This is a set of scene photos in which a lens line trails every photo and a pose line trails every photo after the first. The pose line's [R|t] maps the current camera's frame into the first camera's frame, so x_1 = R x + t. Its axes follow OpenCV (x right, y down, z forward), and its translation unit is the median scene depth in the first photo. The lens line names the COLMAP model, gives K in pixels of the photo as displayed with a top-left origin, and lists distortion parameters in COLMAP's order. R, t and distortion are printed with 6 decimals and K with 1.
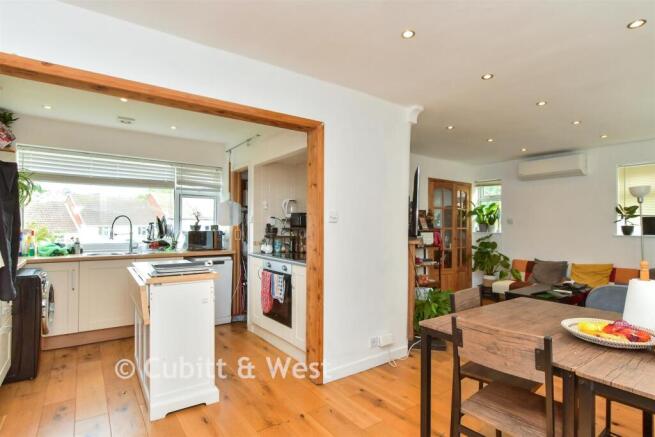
lens RADIAL K [[334.6, 0, 314.9], [0, 334.6, 220.0], [0, 0, 1]] dist [-0.011065, 0.000425]
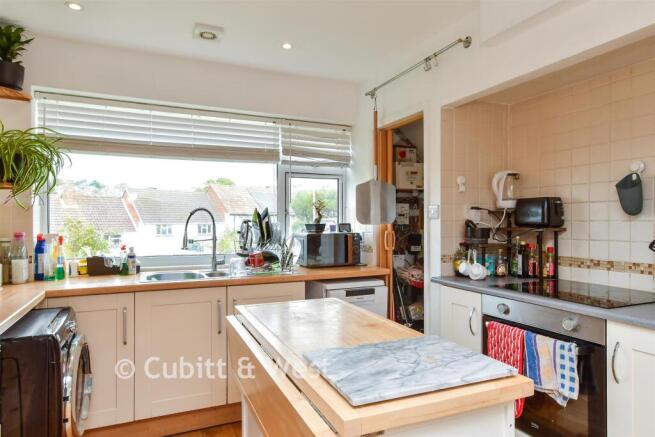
lens RADIAL K [[406.7, 0, 327.3], [0, 406.7, 219.0], [0, 0, 1]] dist [-0.005278, 0.010303]
pose [[0.984301, -0.009267, -0.176252, -0.216580], [0.011209, 0.999887, 0.010023, 0.000277], [0.176139, -0.011842, 0.984294, 0.312440]]
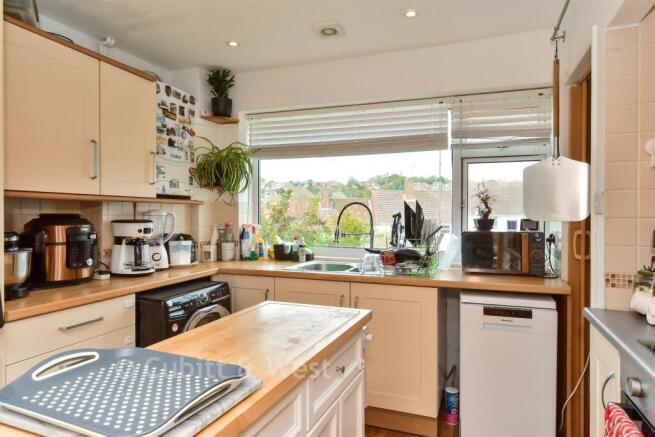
lens RADIAL K [[406.7, 0, 327.8], [0, 406.7, 215.6], [0, 0, 1]] dist [-0.005278, 0.010303]
pose [[0.577623, -0.000004, -0.816304, -0.018332], [0.016262, 0.999802, 0.011502, 0.000459], [0.816142, -0.019918, 0.577509, 0.501183]]
